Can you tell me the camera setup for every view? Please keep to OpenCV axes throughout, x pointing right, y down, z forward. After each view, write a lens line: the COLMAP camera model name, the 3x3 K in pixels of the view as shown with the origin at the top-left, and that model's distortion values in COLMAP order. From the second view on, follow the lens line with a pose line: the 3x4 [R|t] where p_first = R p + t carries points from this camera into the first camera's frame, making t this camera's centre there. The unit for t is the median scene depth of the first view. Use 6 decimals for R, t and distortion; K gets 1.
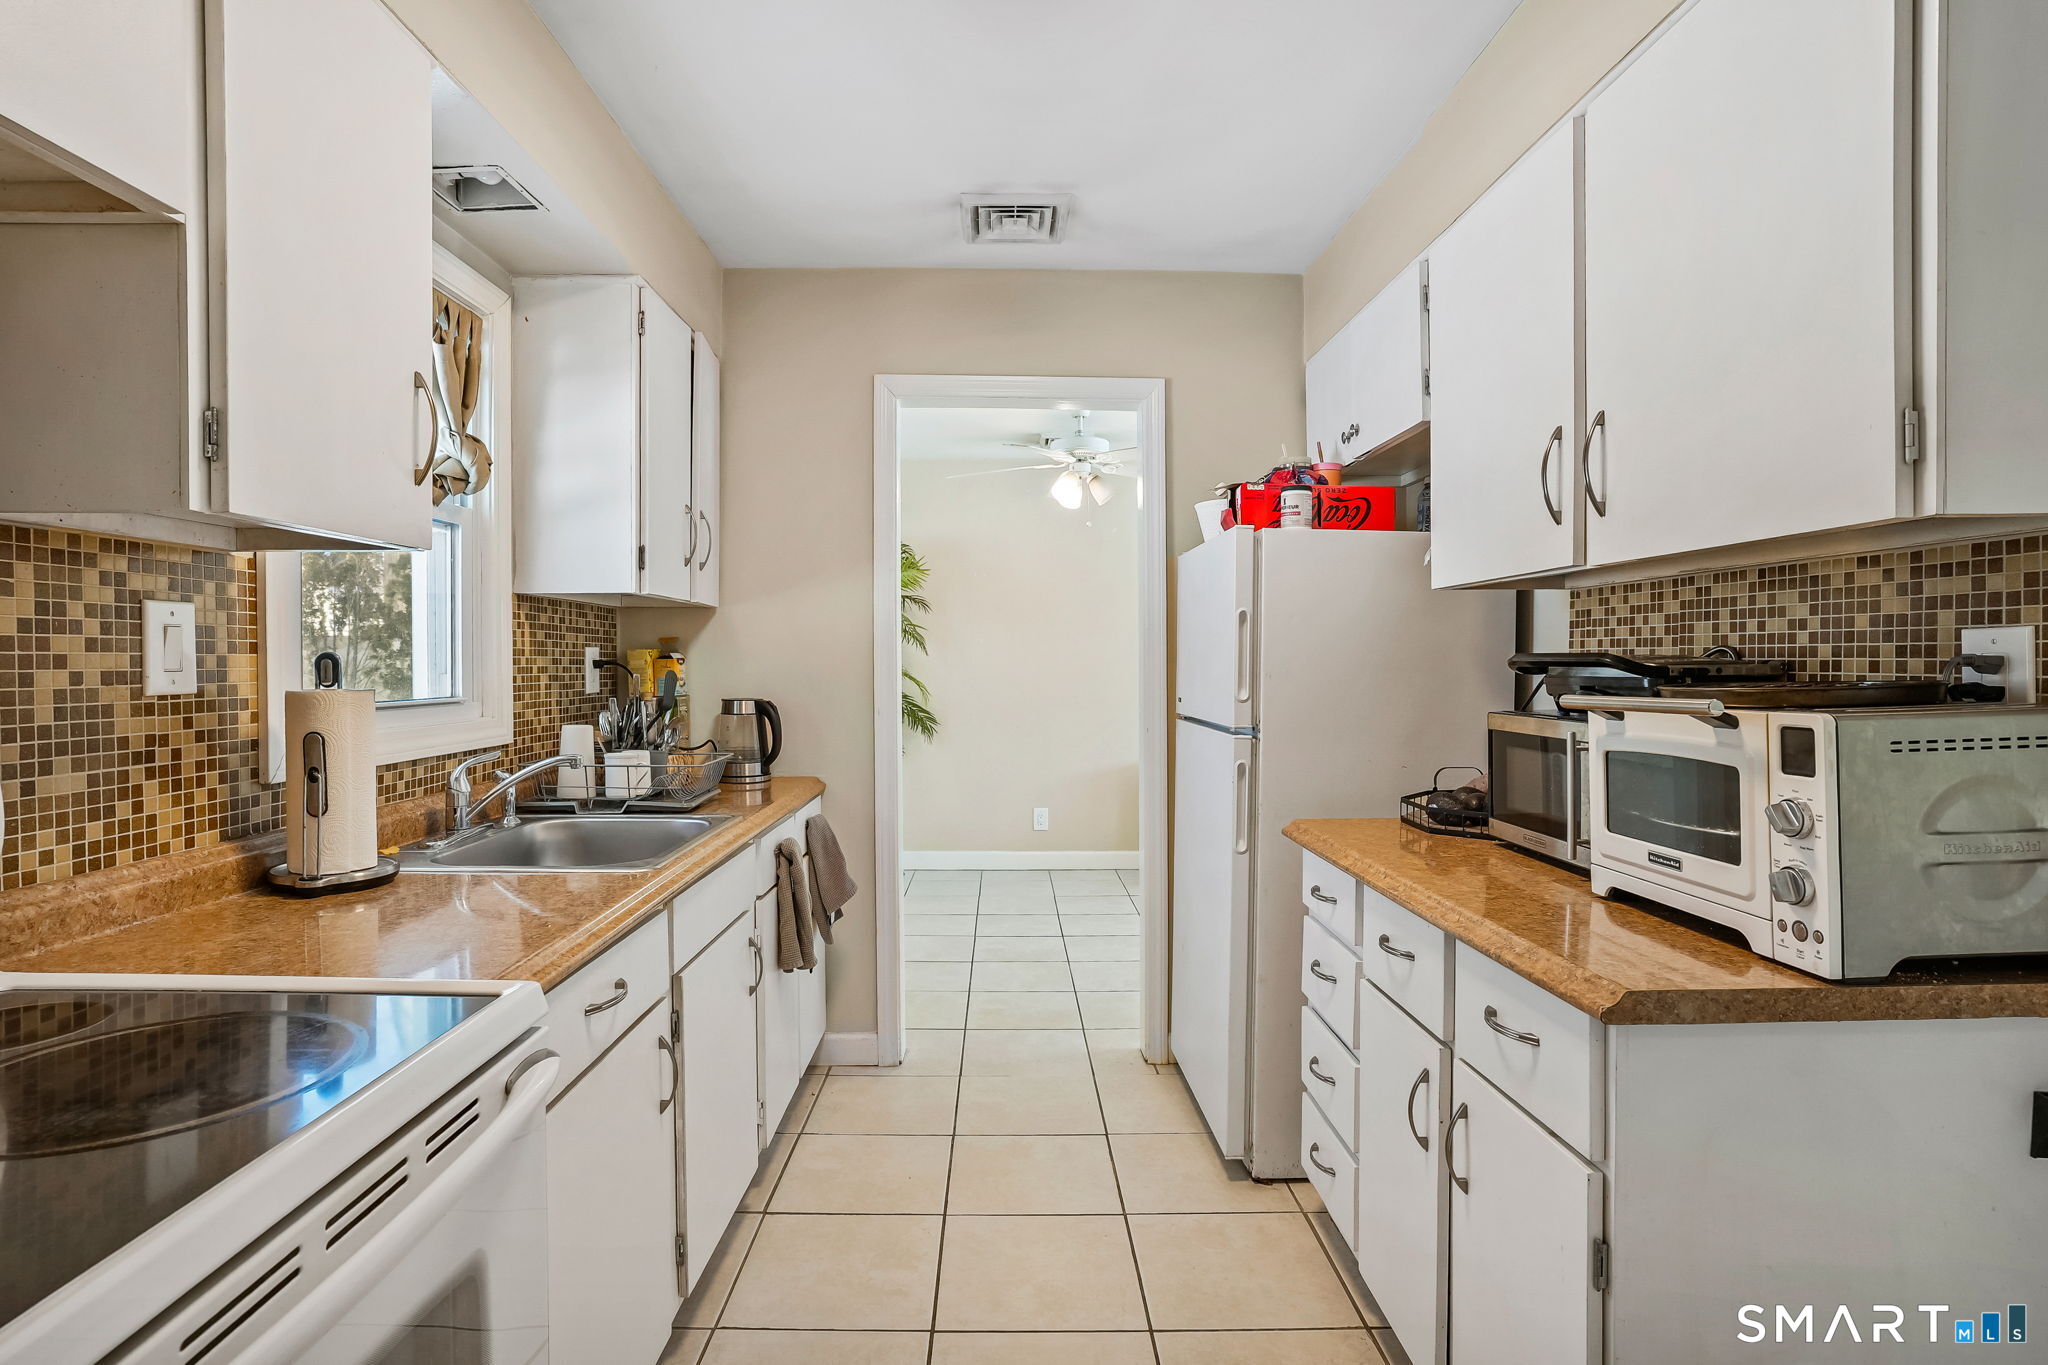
lens RADIAL K [[1051.1, 0, 1024.0], [0, 1051.1, 682.5], [0, 0, 1]] dist [-0.078873, 0.051203]
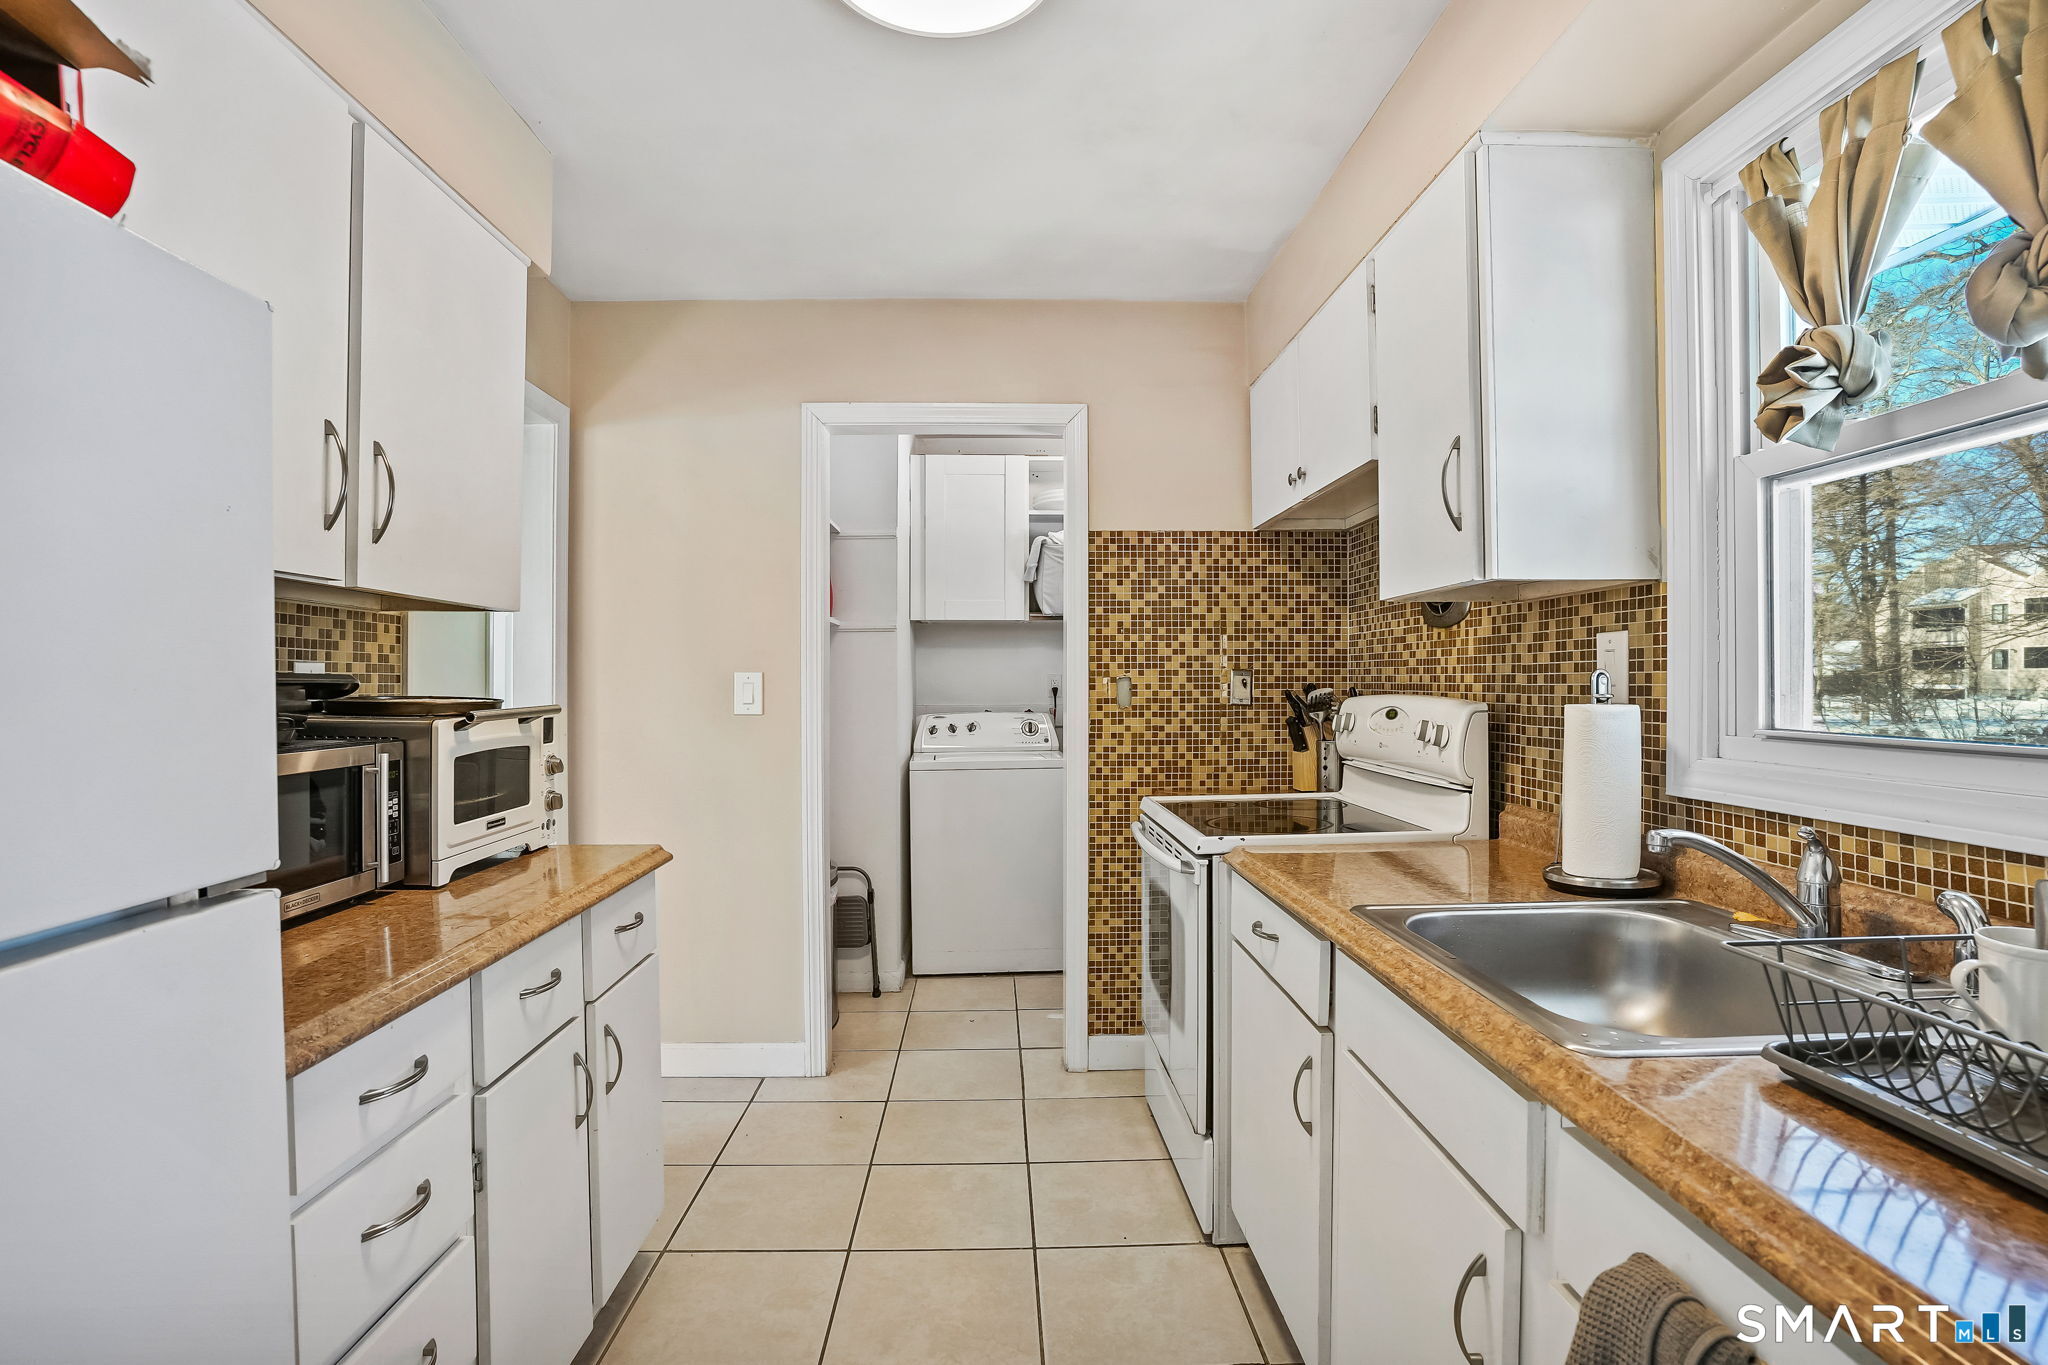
lens RADIAL K [[1017.4, 0, 1024.8], [0, 1017.4, 685.9], [0, 0, 1]] dist [-0.074256, 0.046328]
pose [[-0.999777, 0.002368, -0.020968, -0.049494], [0.001885, 0.999733, 0.023017, -0.030831], [0.021017, 0.022973, -0.999515, 1.676362]]
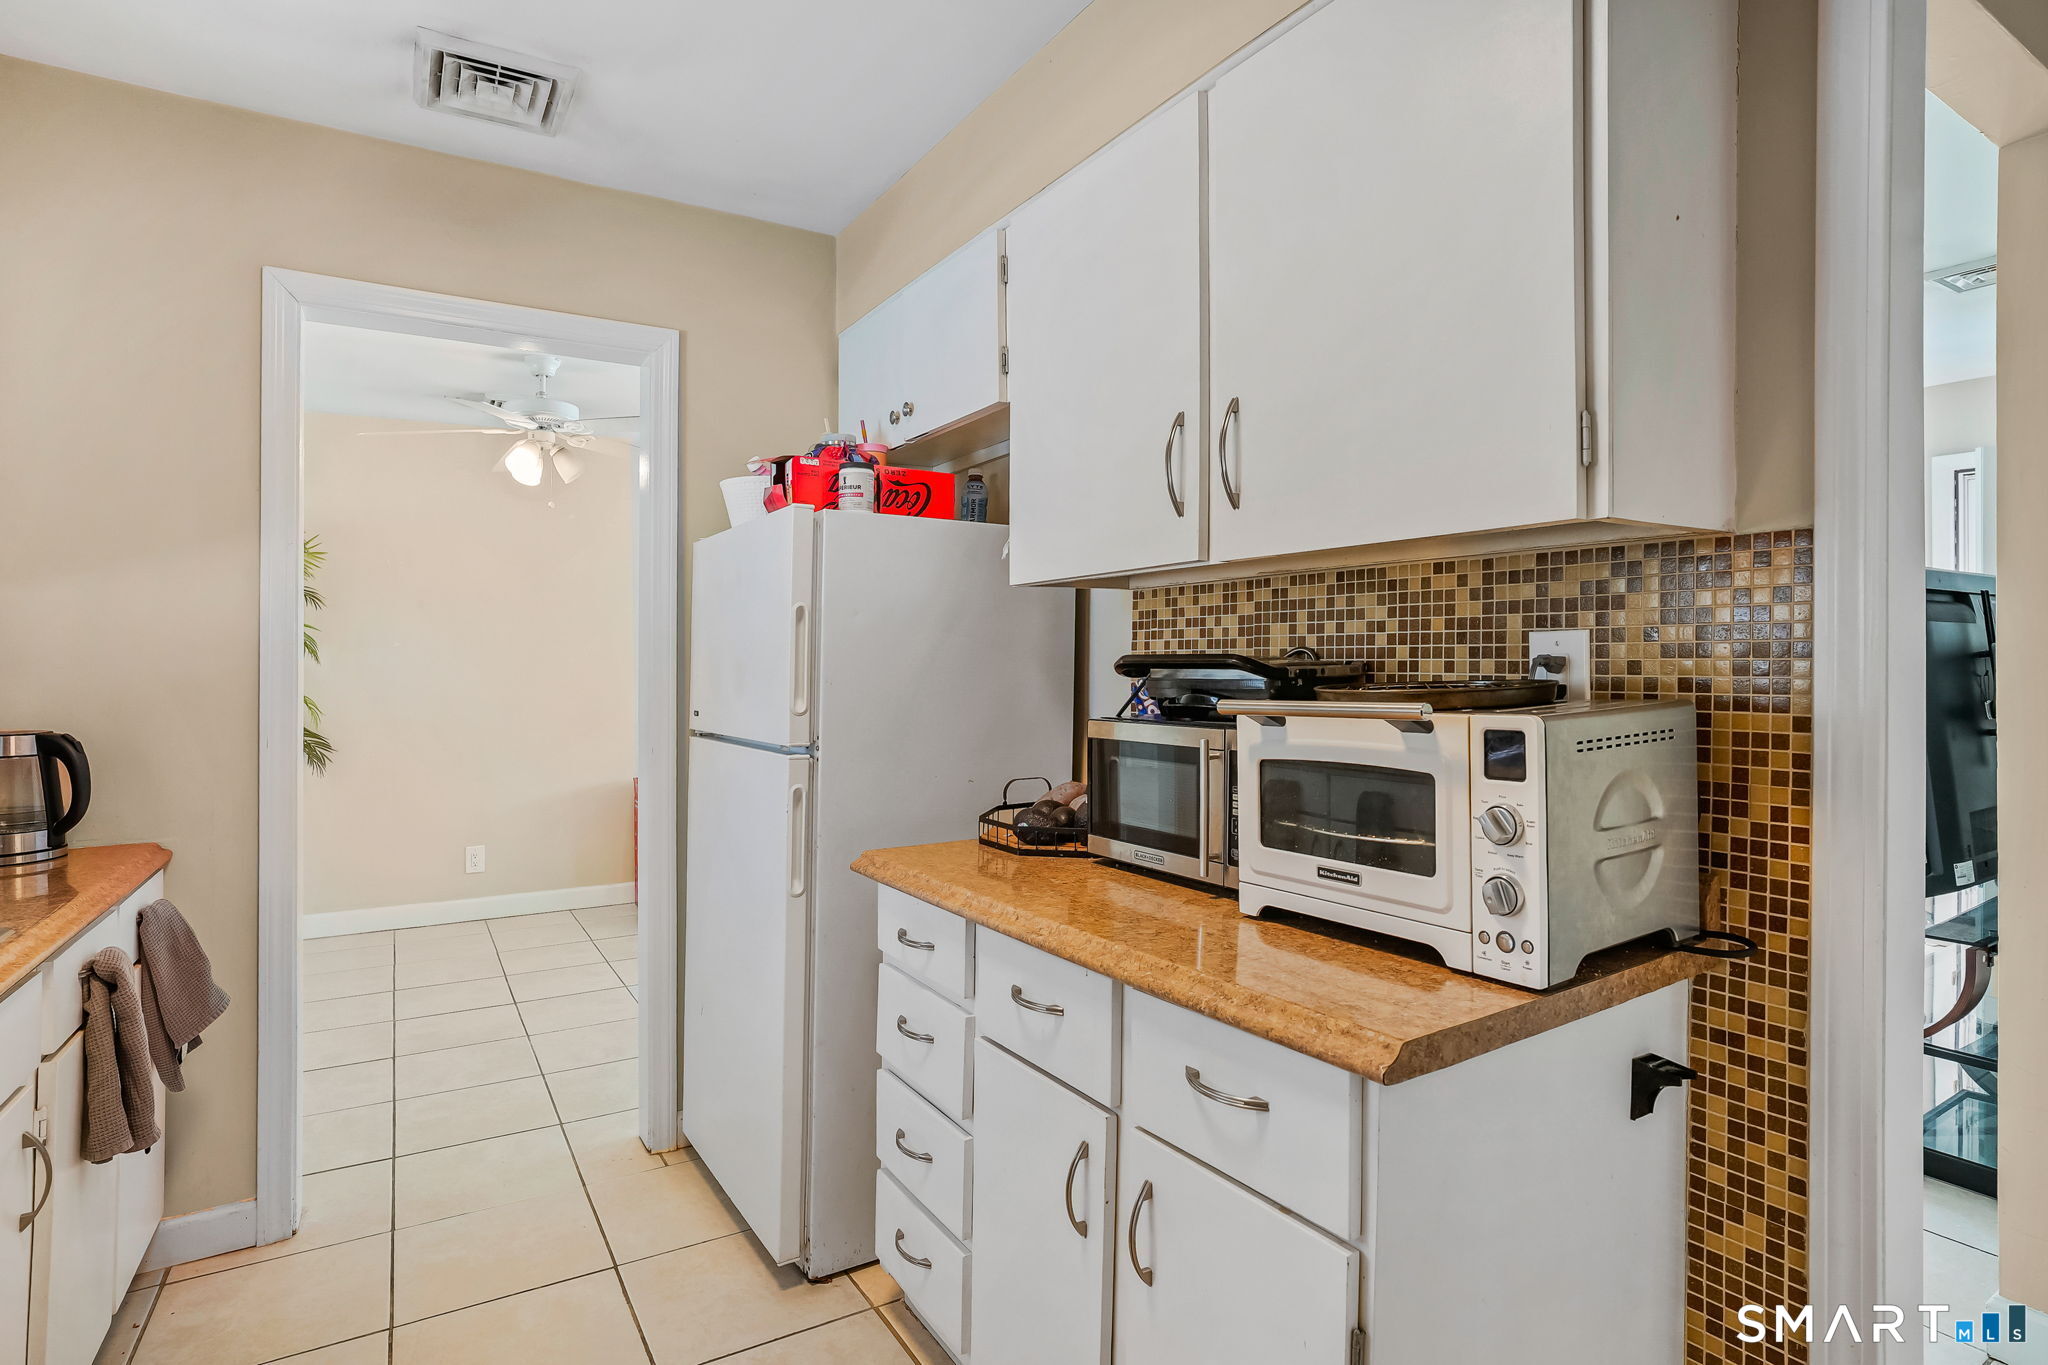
lens RADIAL K [[1056.6, 0, 1016.4], [0, 1056.6, 648.2], [0, 0, 1]] dist [-0.054872, 0.026750]
pose [[0.864538, 0.001369, 0.502566, -0.086469], [0.016889, 0.999352, -0.031775, -0.006539], [-0.502284, 0.035959, 0.863955, 0.244856]]
